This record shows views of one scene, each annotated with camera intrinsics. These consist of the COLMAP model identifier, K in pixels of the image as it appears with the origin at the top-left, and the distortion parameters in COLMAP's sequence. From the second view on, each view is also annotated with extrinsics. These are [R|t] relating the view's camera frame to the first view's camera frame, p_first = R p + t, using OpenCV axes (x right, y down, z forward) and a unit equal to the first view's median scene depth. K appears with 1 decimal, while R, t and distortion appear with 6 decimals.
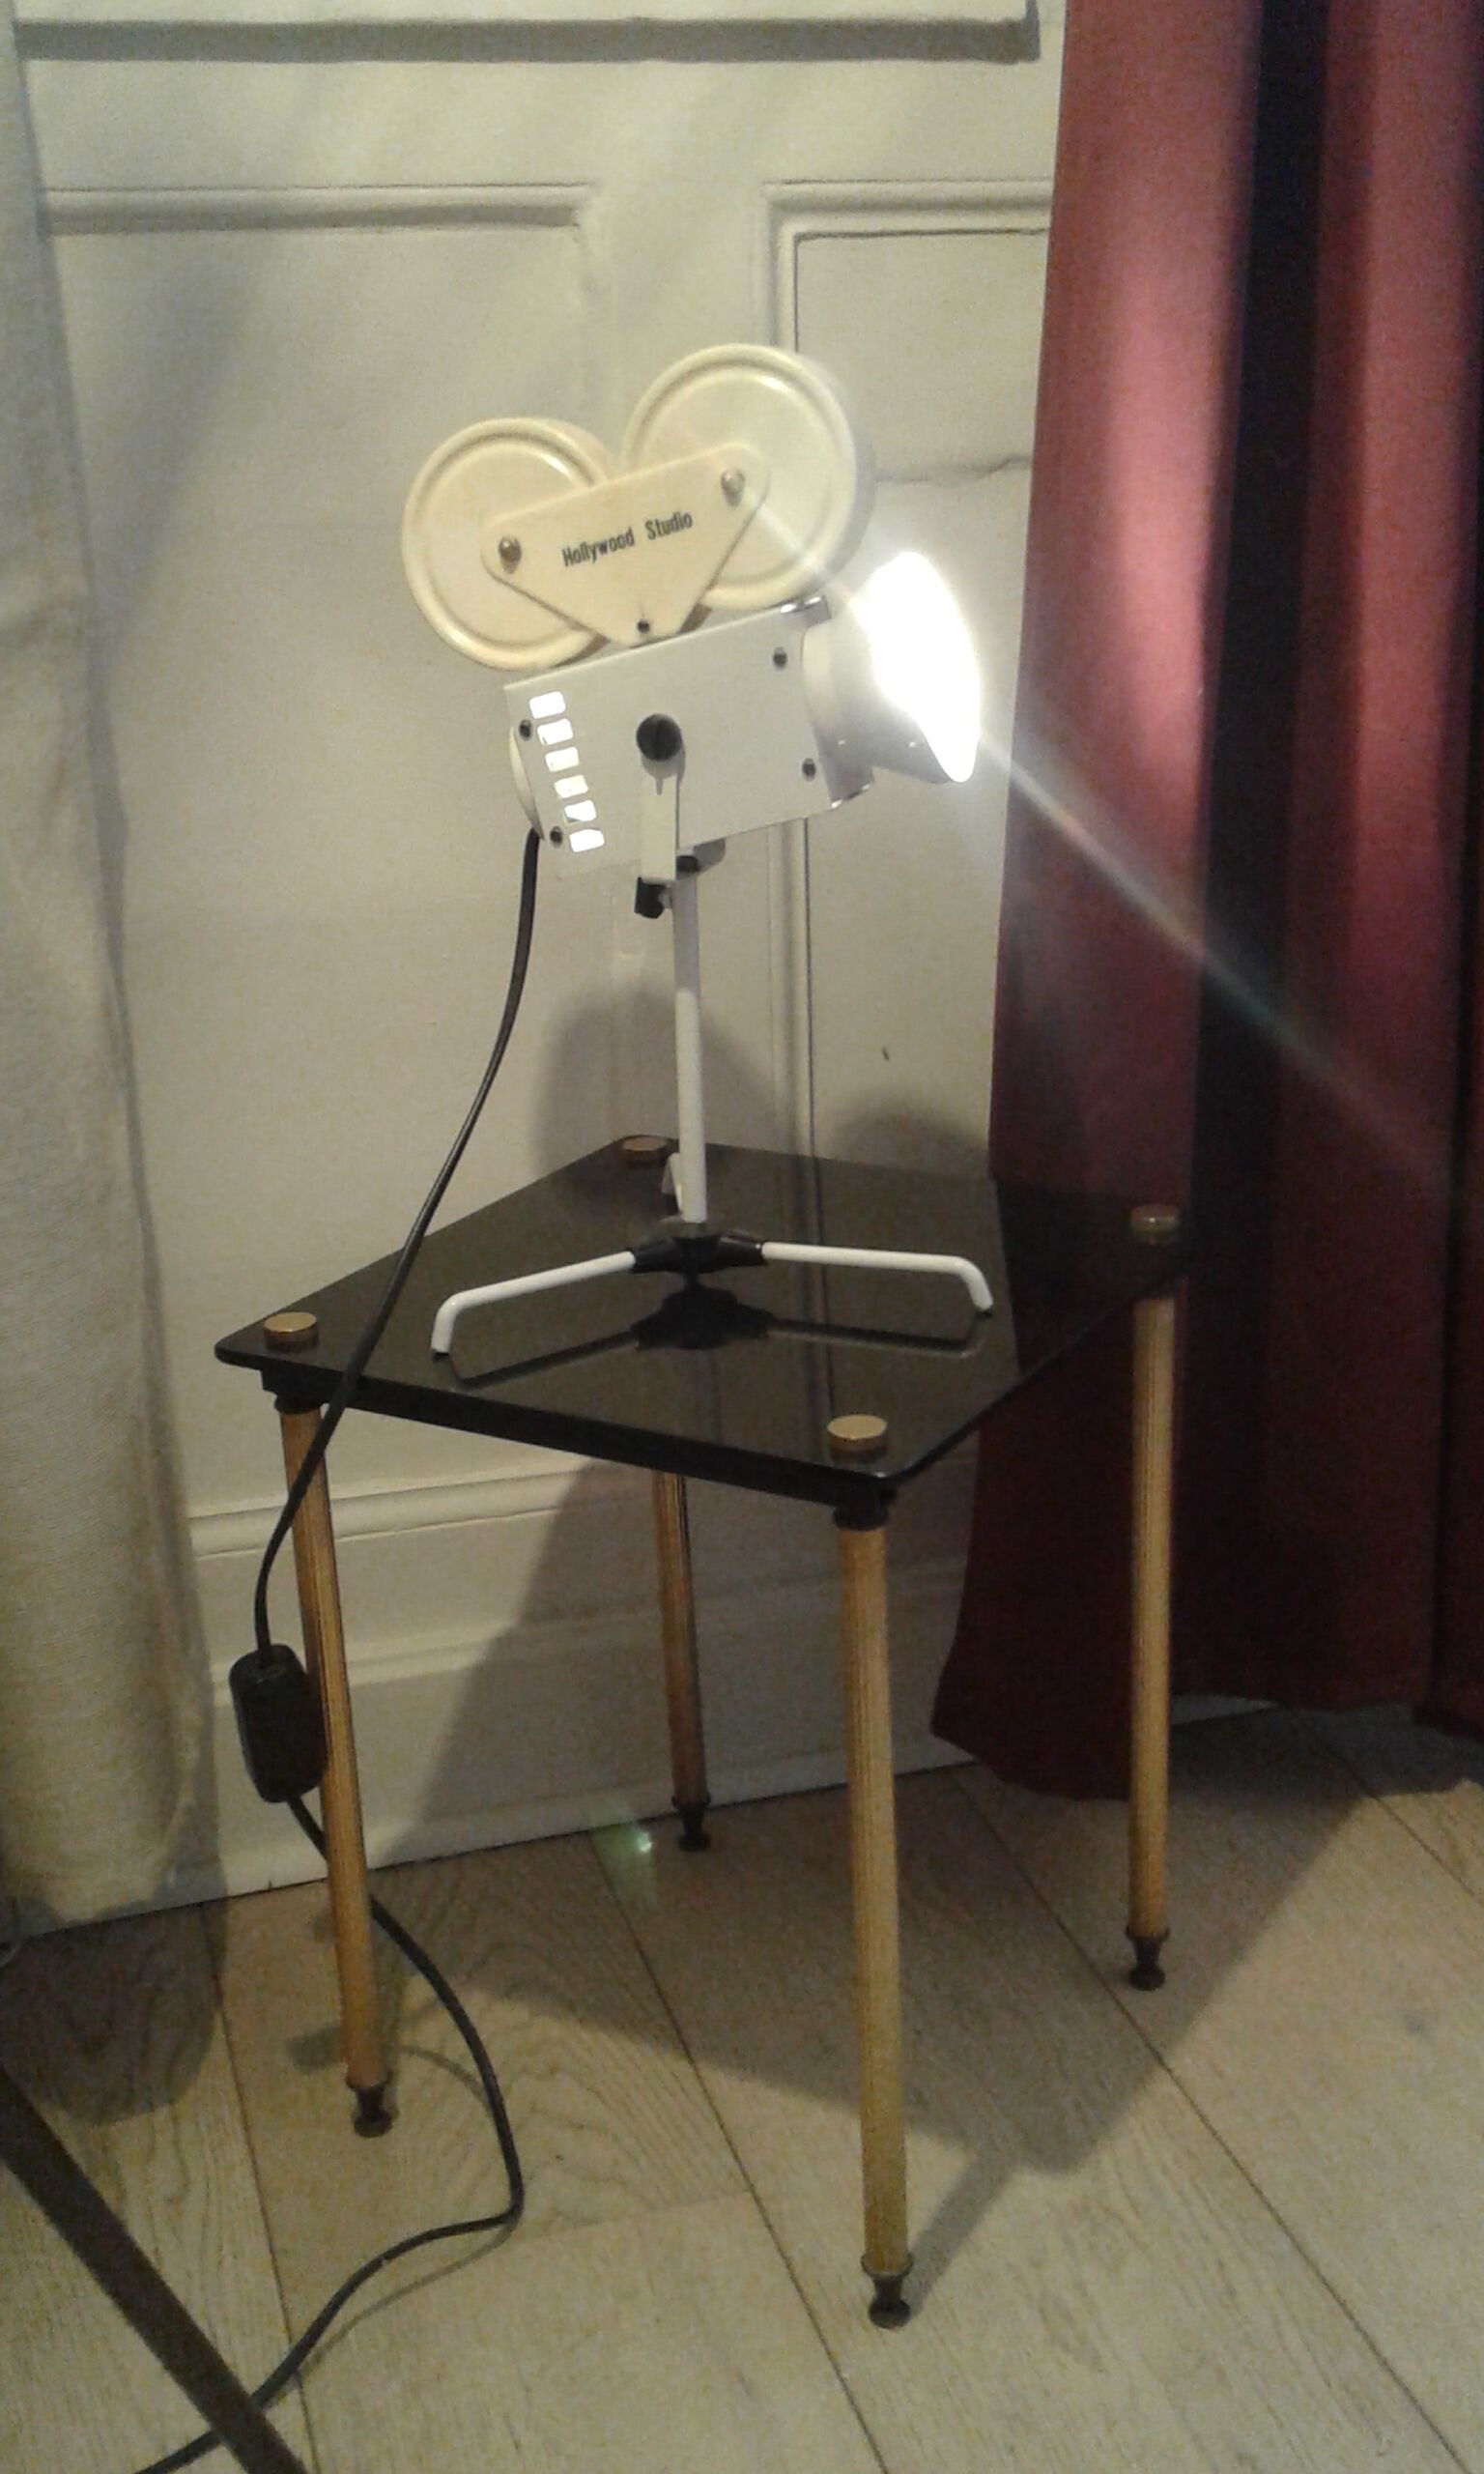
lens RADIAL K [[2362.9, 0, 742.0], [0, 2362.9, 1237.0], [0, 0, 1]] dist [0.014641, -0.012474]
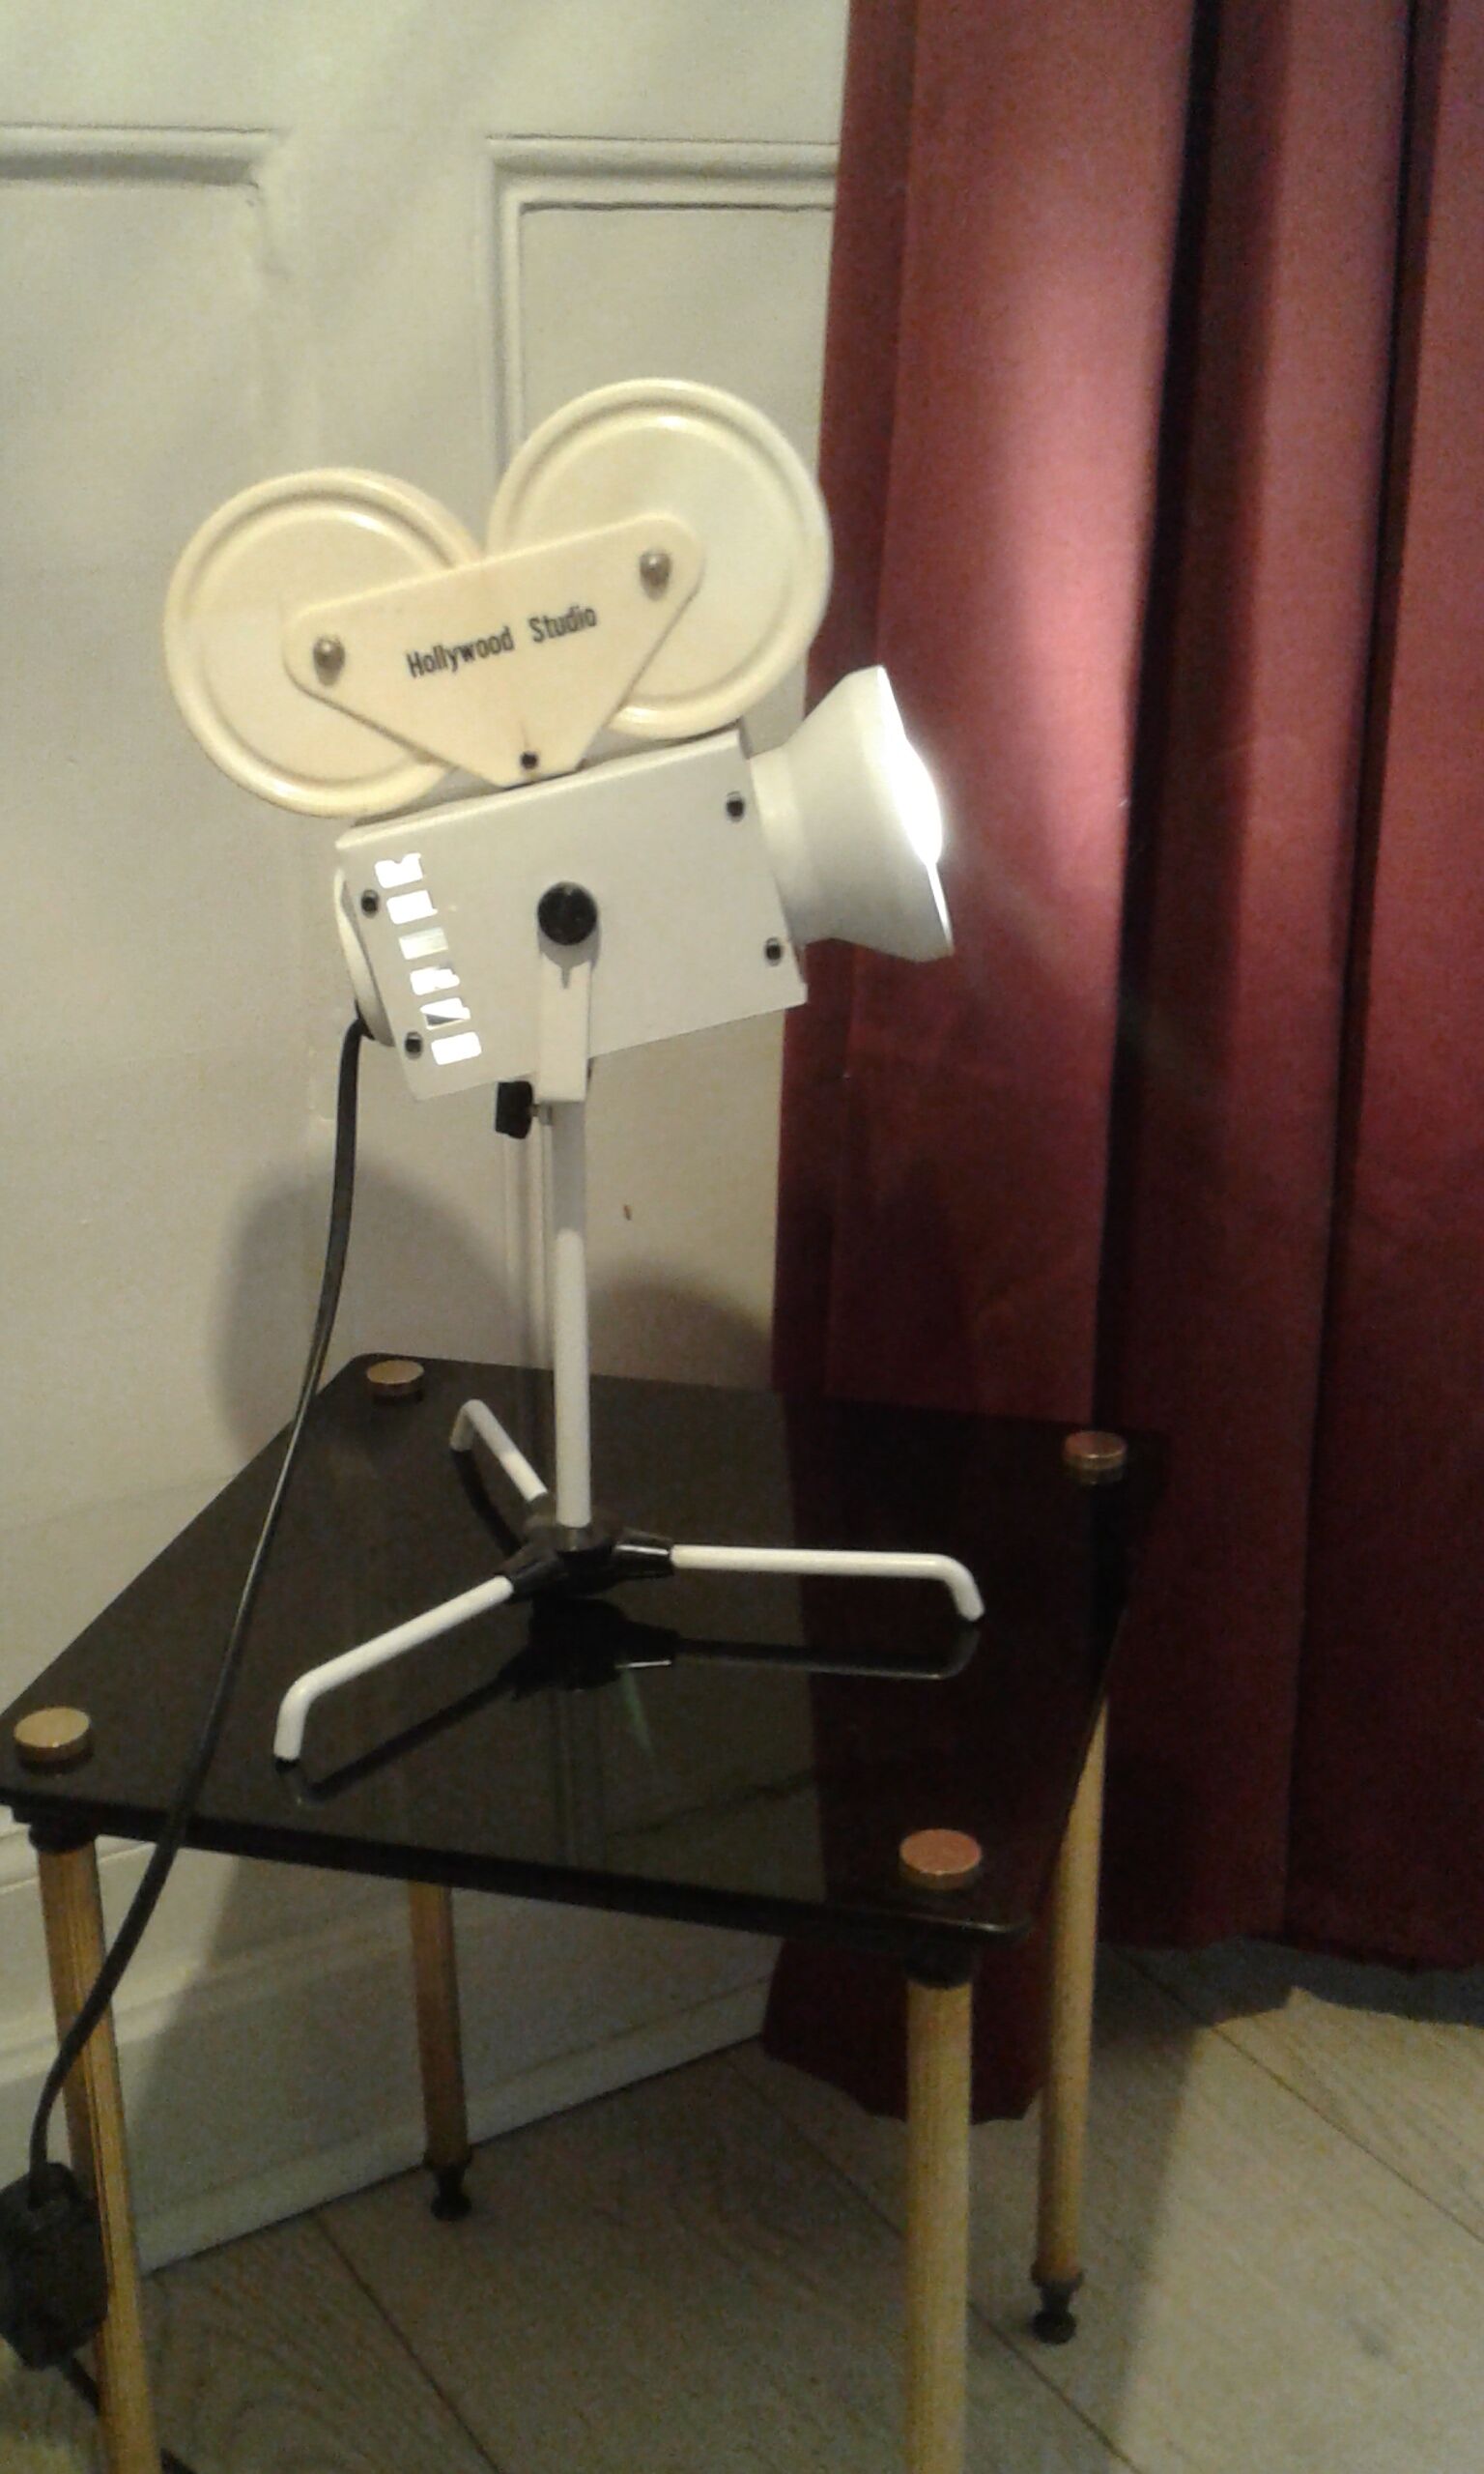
lens RADIAL K [[2590.4, 0, 746.5], [0, 2590.4, 1301.7], [0, 0, 1]] dist [0.001732, -0.003797]
pose [[0.971541, -0.065186, 0.227726, -0.156756], [0.061687, 0.997843, 0.022457, -0.097250], [-0.228699, -0.007770, 0.973466, 0.189293]]
